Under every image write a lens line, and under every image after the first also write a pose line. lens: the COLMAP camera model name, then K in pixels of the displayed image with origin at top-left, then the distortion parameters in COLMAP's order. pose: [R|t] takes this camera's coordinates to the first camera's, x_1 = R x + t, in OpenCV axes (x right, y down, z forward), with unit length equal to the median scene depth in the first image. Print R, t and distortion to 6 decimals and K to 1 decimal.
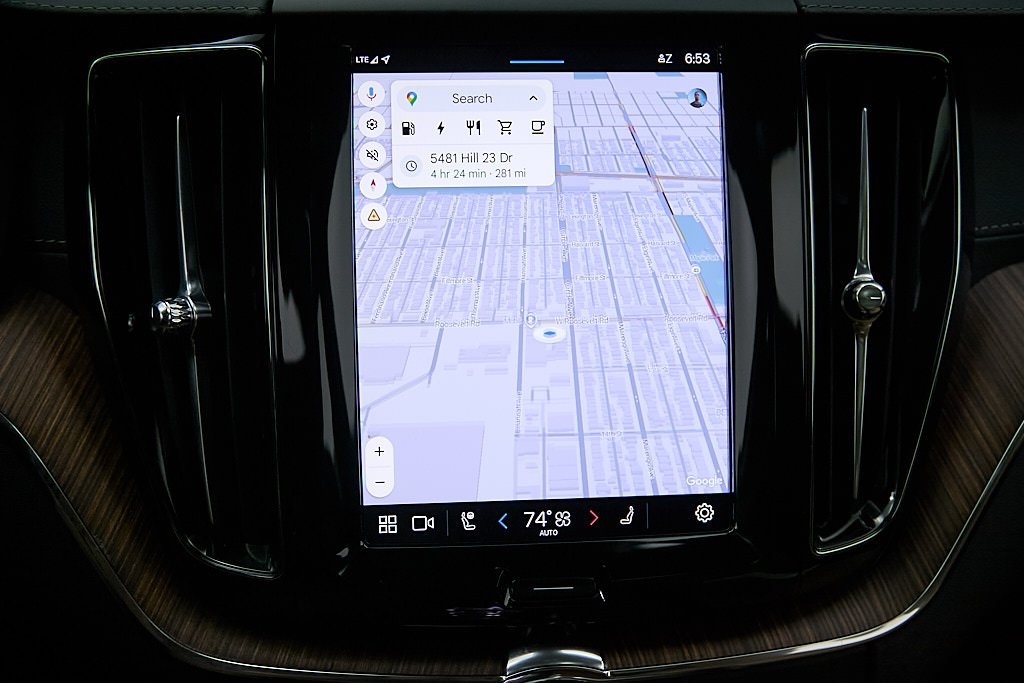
lens RADIAL K [[1199.2, 0, 512.0], [0, 1199.2, 341.5], [0, 0, 1]] dist [-0.075196, 0.002798]
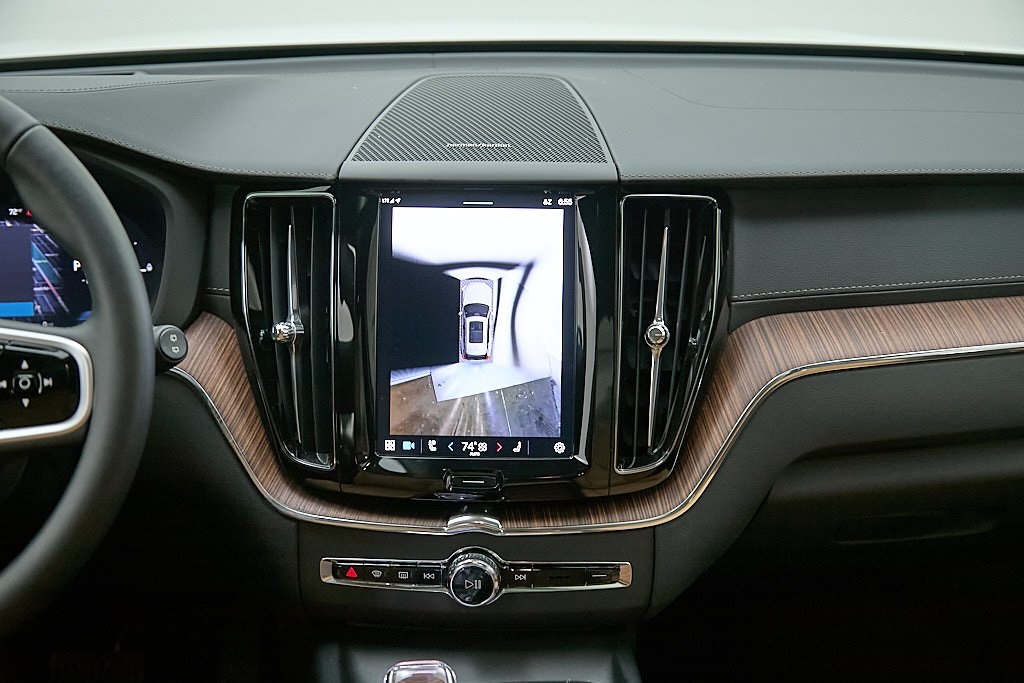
lens RADIAL K [[1488.2, 0, 512.0], [0, 1488.2, 341.5], [0, 0, 1]] dist [-0.040151, -0.051394]
pose [[0.992185, 0.033703, -0.120139, 0.363144], [-0.035191, 0.999328, -0.010290, 0.005287], [0.119711, 0.014437, 0.992704, -1.313941]]
